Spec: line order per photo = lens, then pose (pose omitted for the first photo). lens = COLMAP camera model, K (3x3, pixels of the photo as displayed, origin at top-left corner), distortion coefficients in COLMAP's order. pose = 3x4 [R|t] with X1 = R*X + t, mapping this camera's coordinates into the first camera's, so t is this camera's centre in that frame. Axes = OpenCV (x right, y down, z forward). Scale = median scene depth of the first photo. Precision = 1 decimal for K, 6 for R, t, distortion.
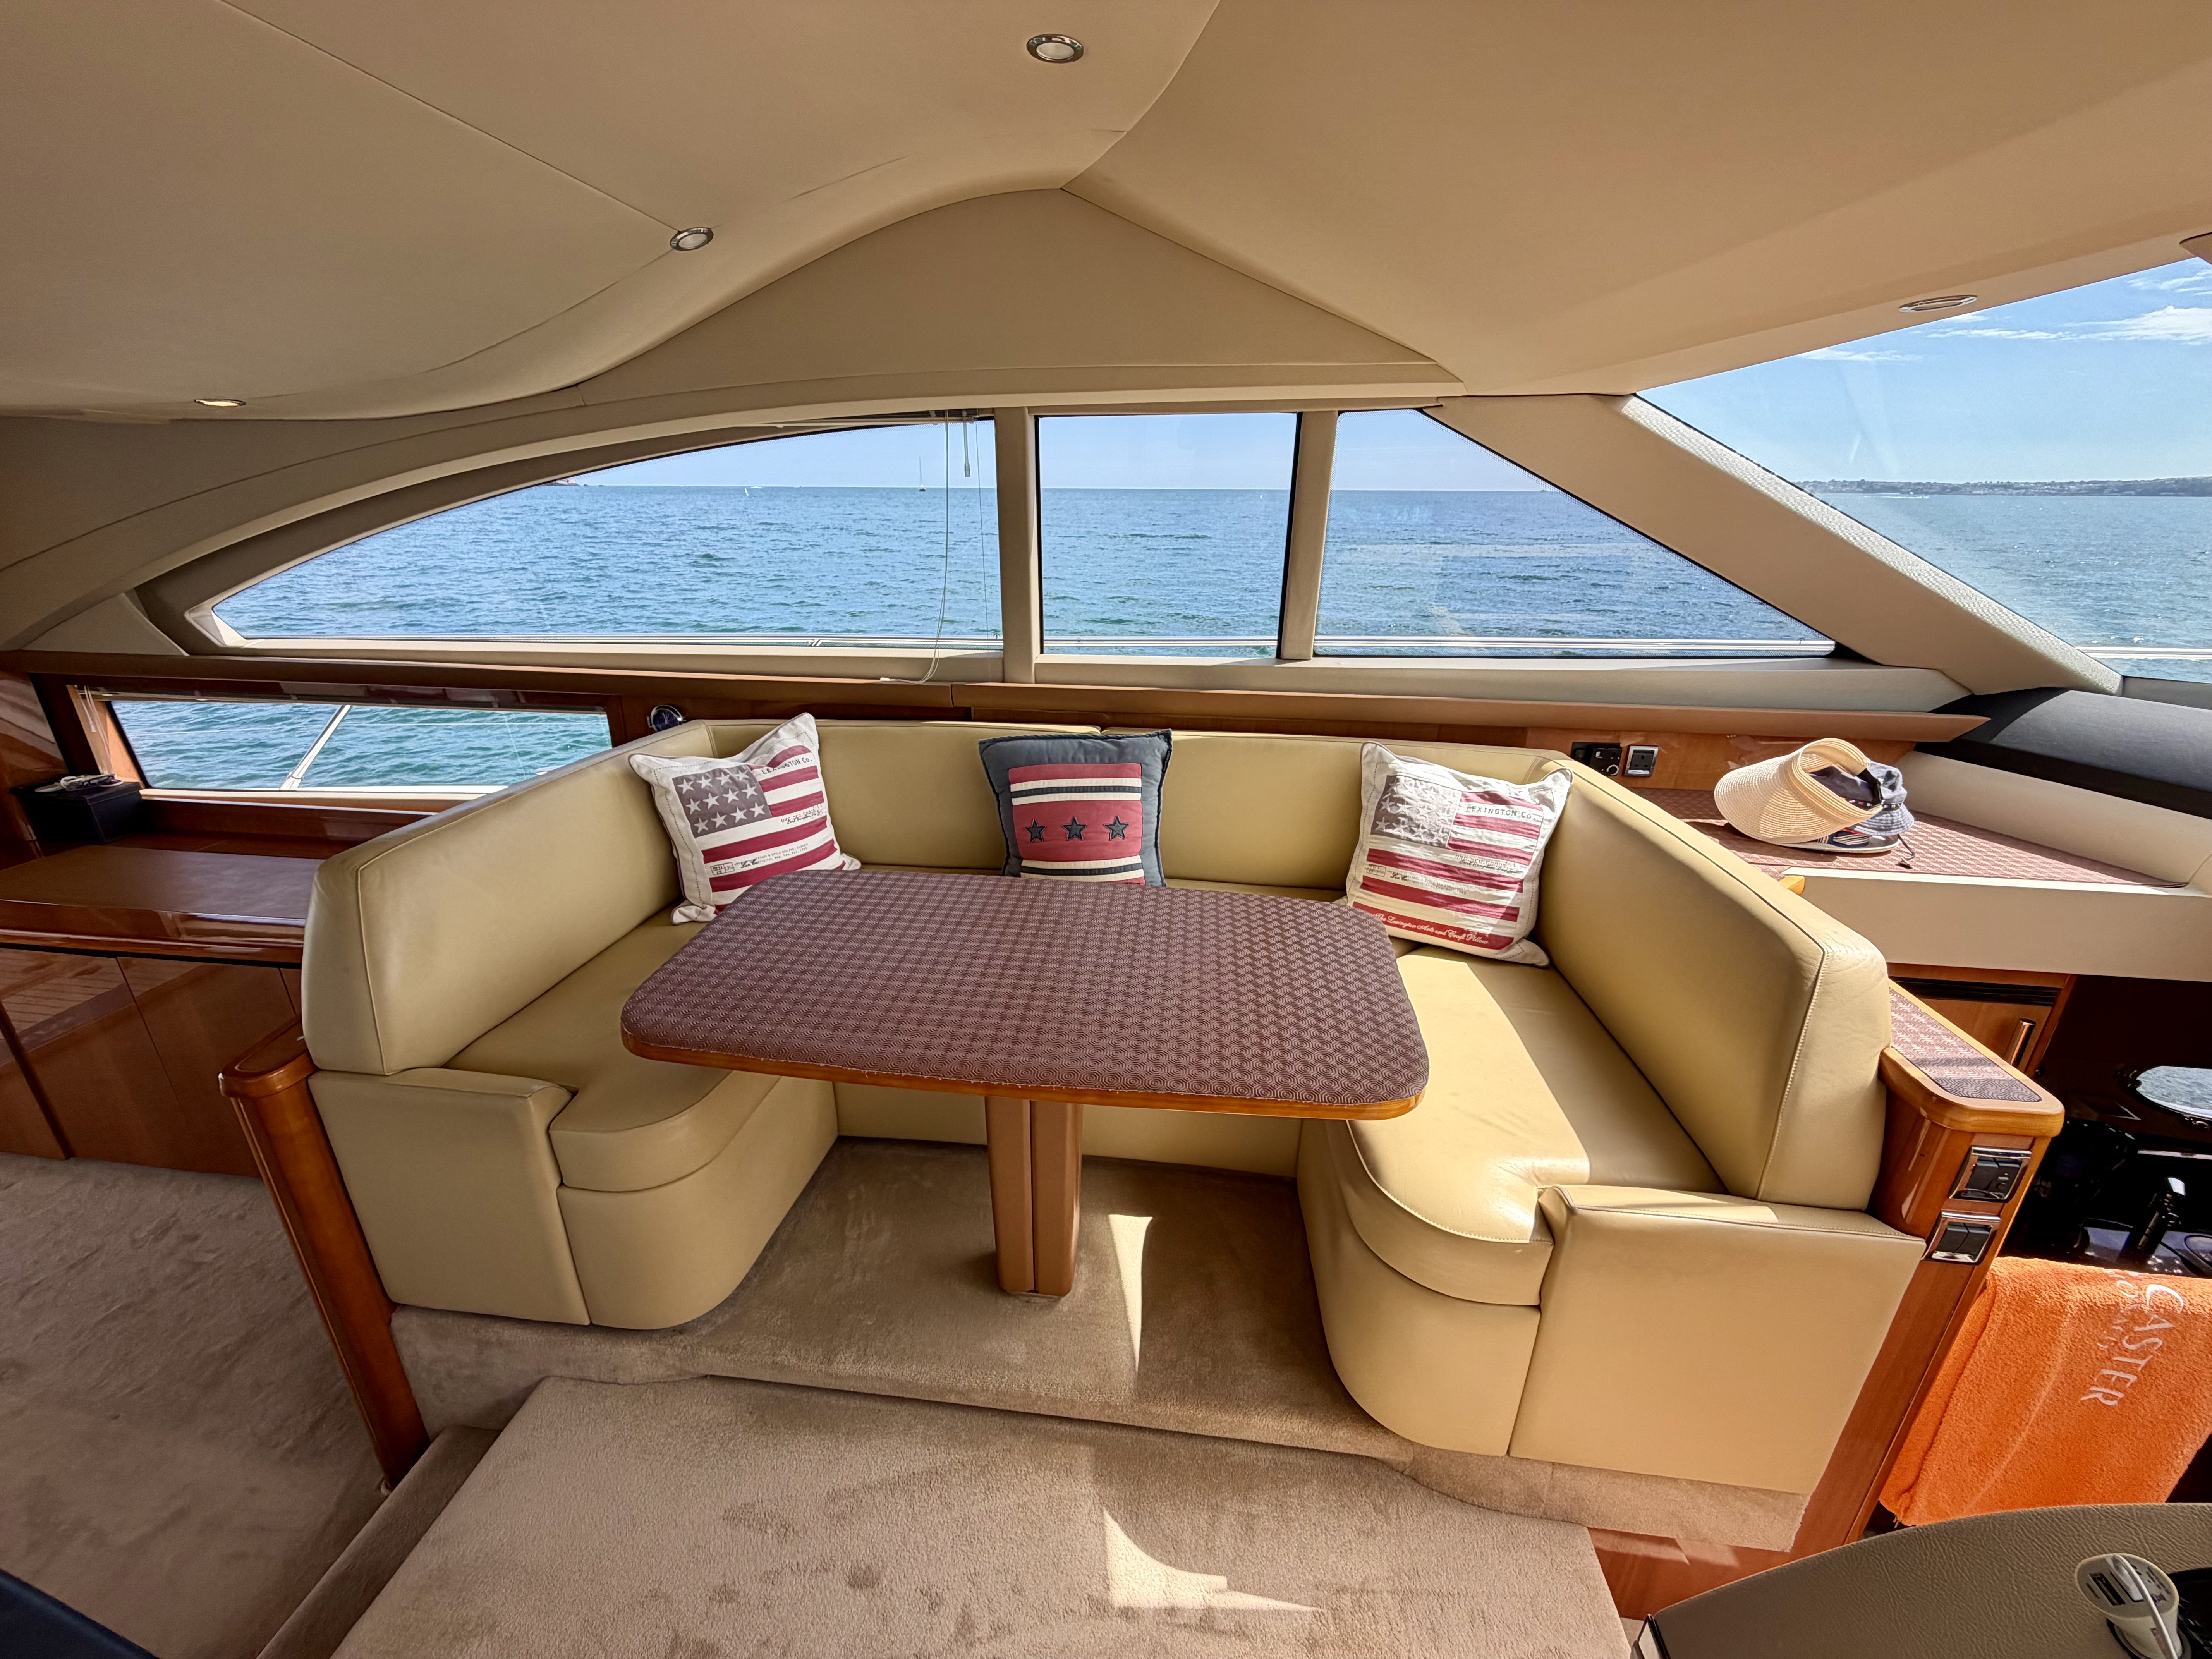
lens RADIAL K [[887.6, 0, 1103.7], [0, 887.6, 833.0], [0, 0, 1]] dist [-0.000163, 0.000128]
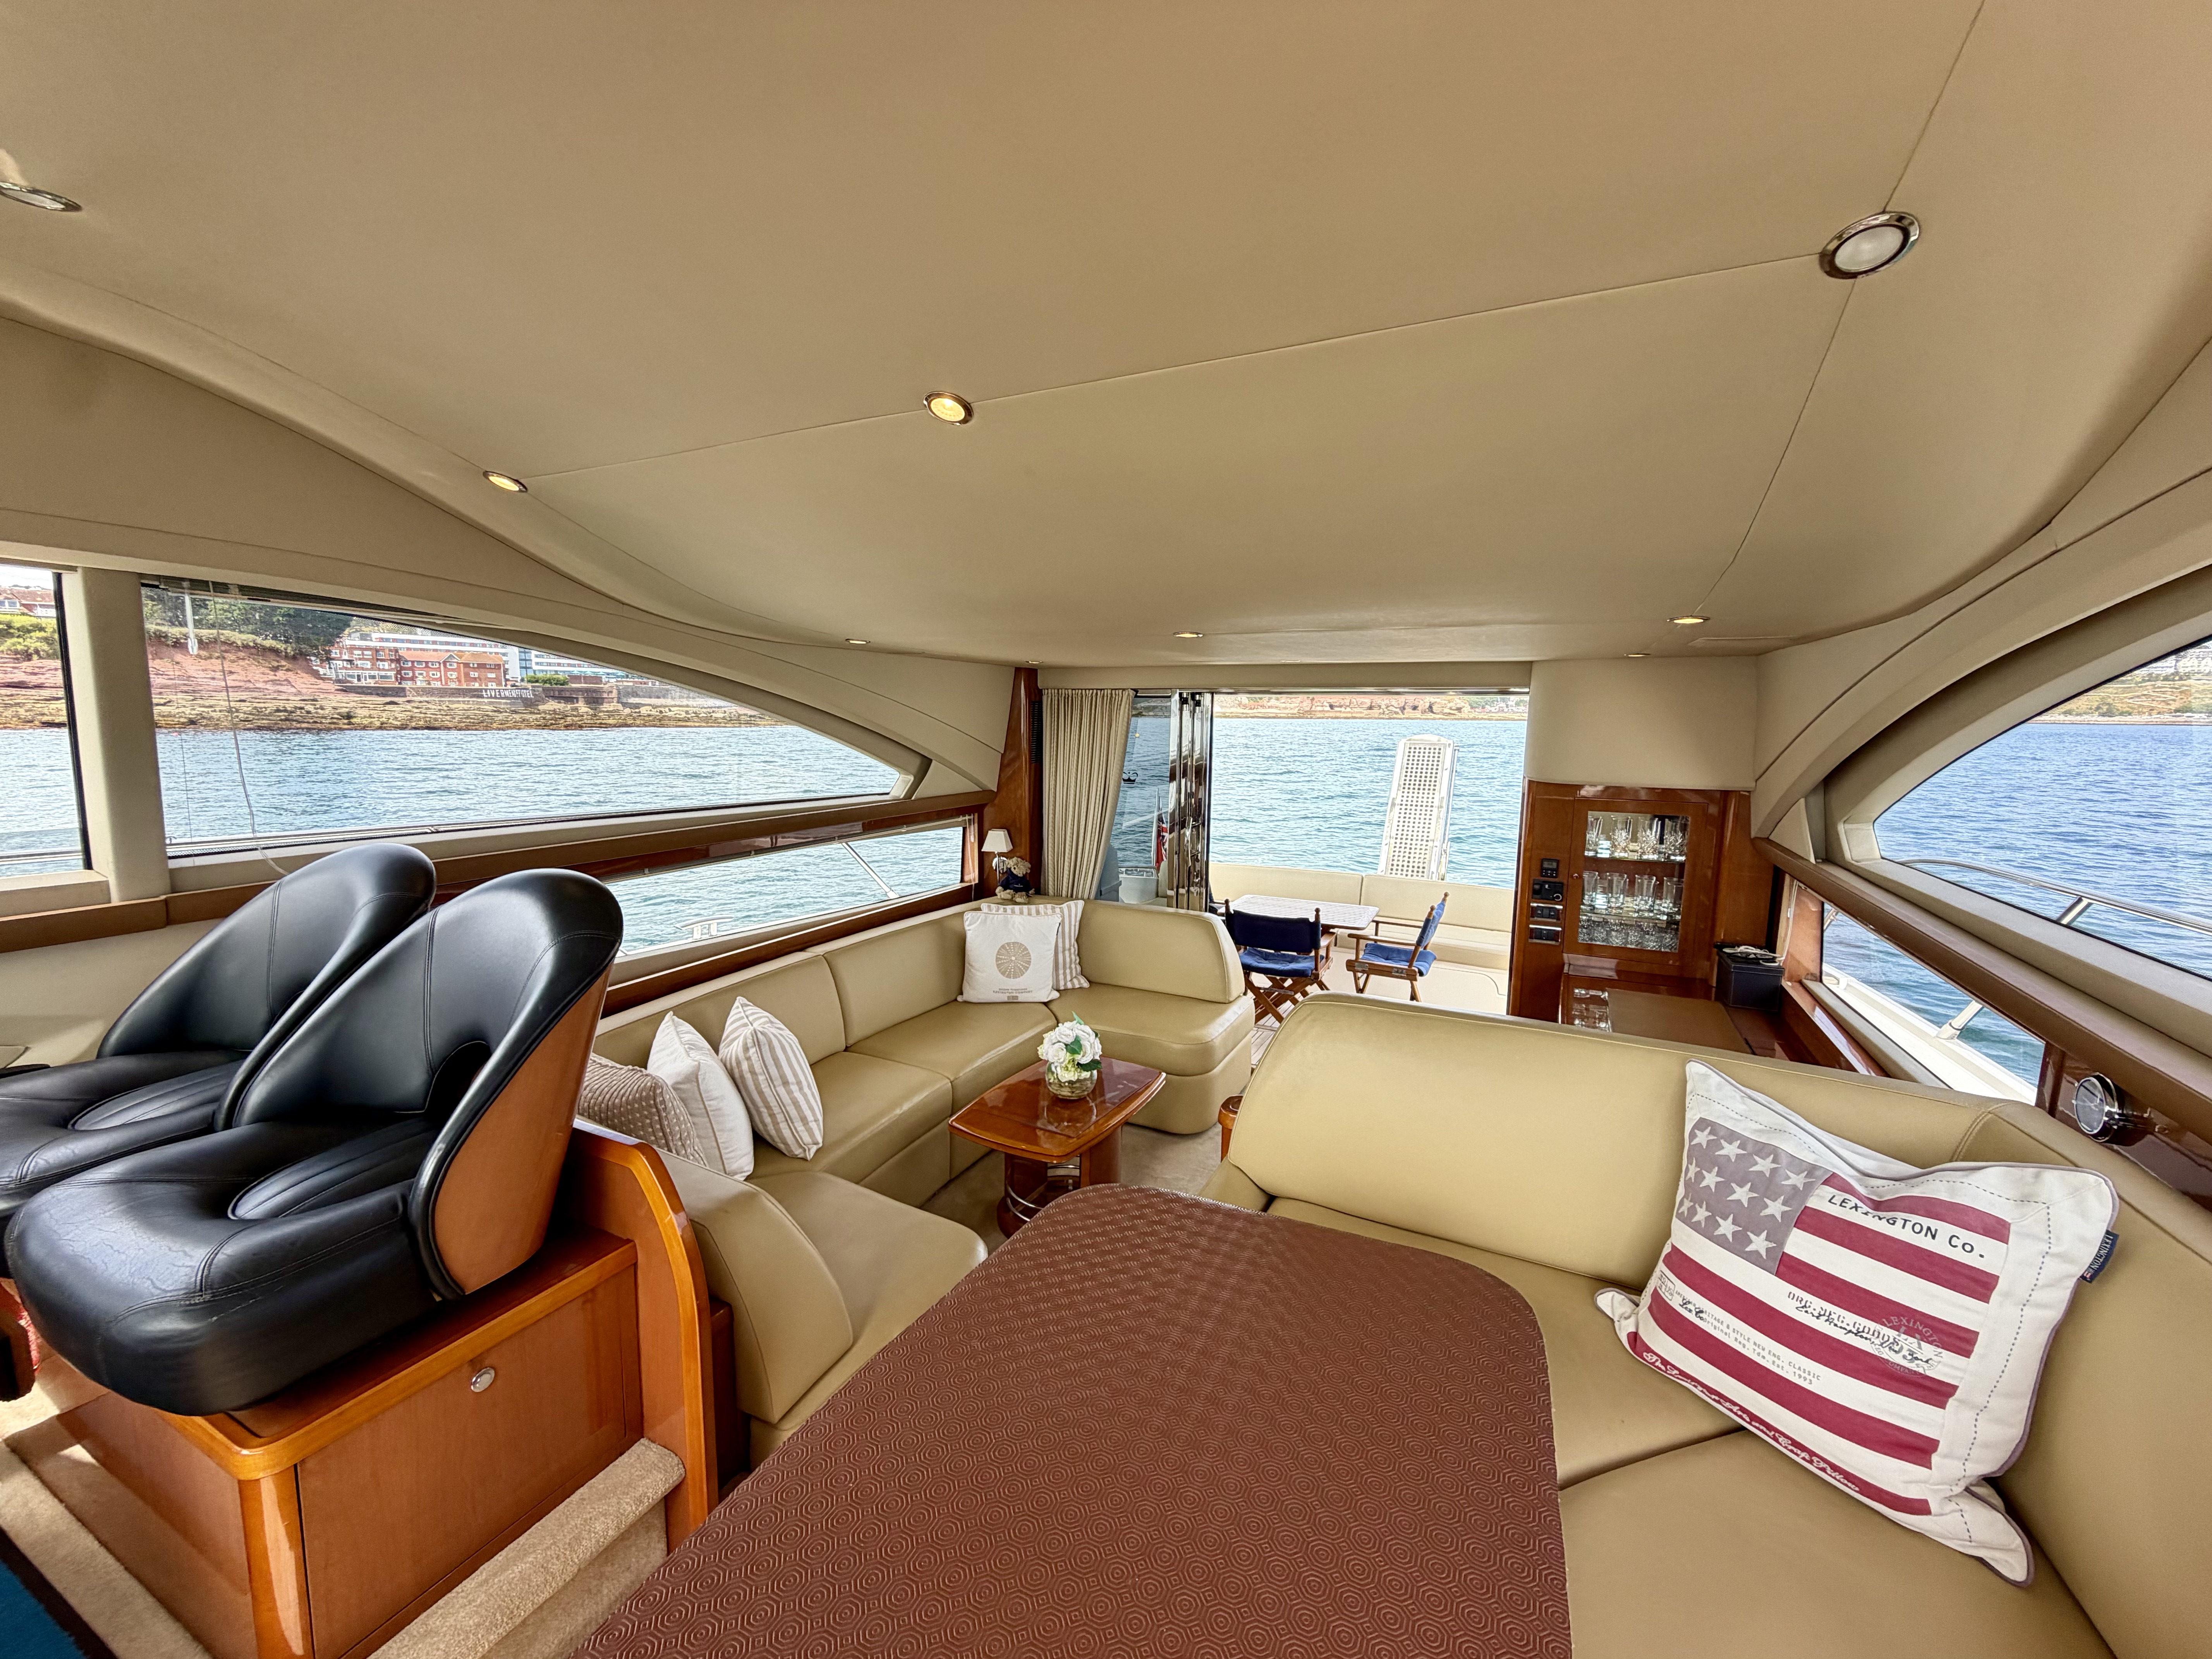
lens RADIAL K [[887.6, 0, 1103.7], [0, 887.6, 833.0], [0, 0, 1]] dist [-0.000163, 0.000128]
pose [[-0.330243, 0.115463, -0.936807, 0.211926], [-0.346056, 0.908571, 0.233975, -0.238336], [0.878171, 0.401456, -0.260092, 0.692310]]
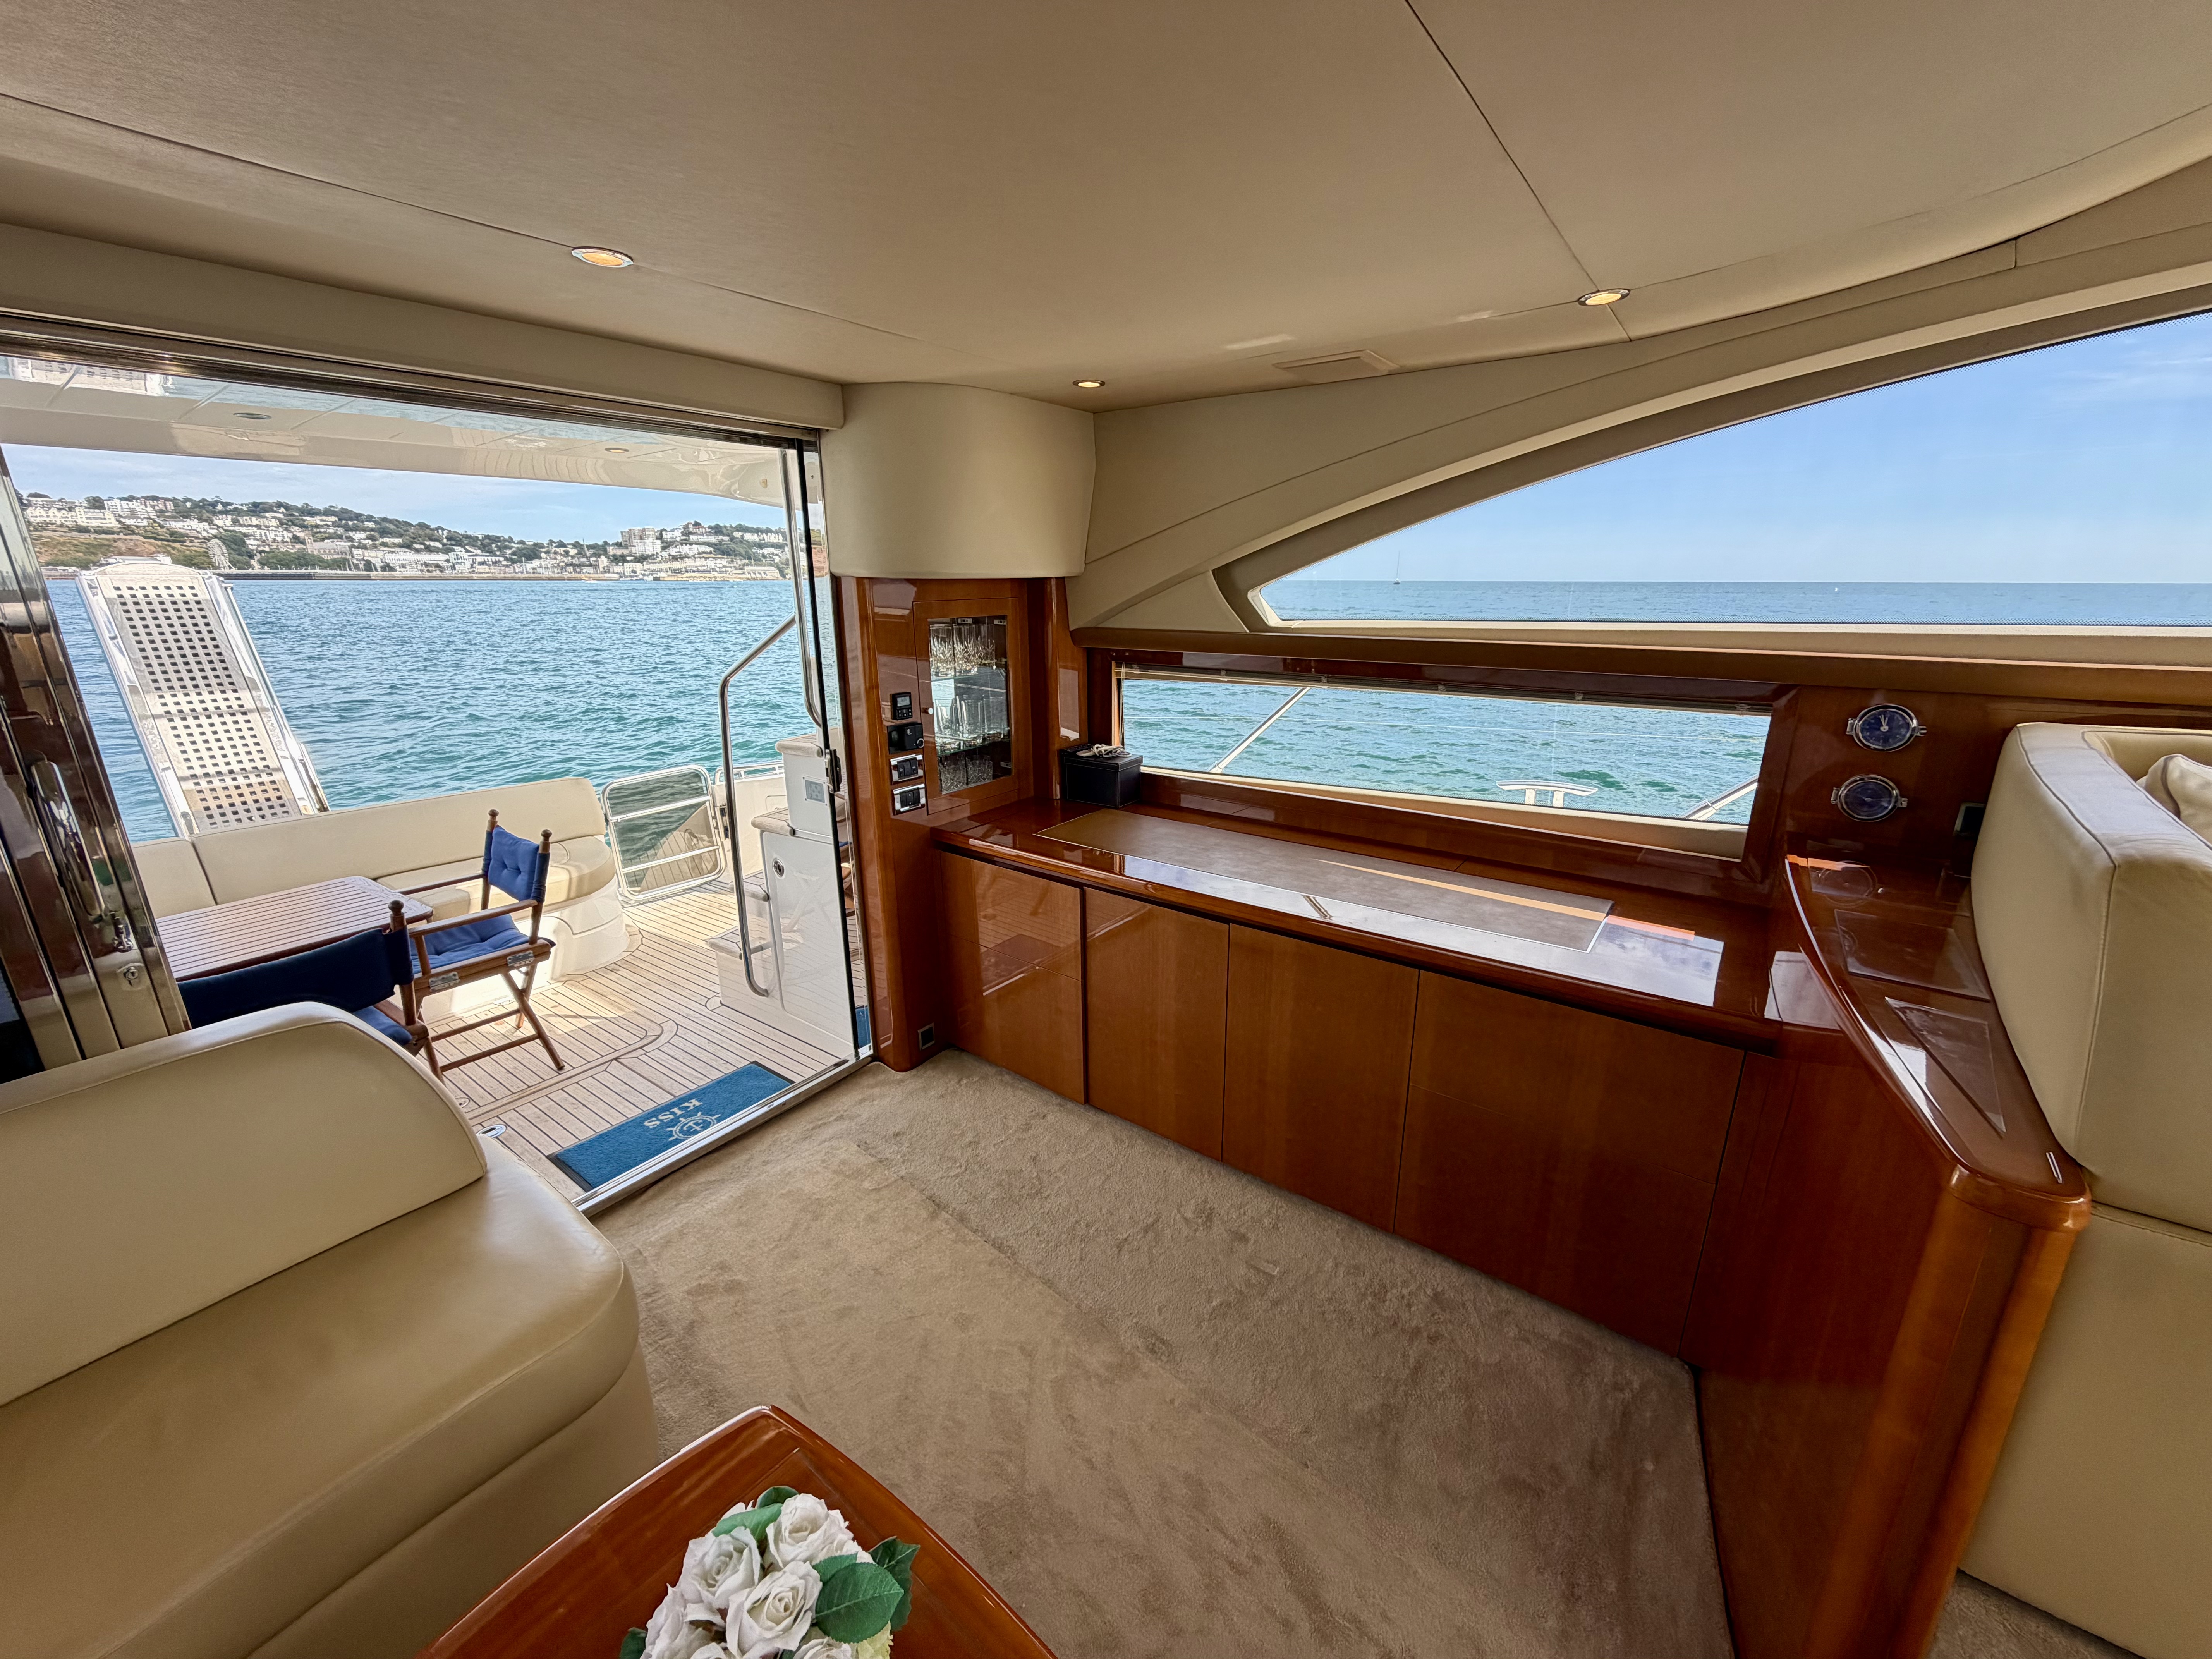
lens RADIAL K [[887.6, 0, 1103.7], [0, 887.6, 833.0], [0, 0, 1]] dist [-0.000163, 0.000128]
pose [[0.866833, 0.125432, -0.482563, -0.853291], [-0.159753, 0.986686, -0.030499, 0.103595], [0.472312, 0.103529, 0.875330, 0.090933]]
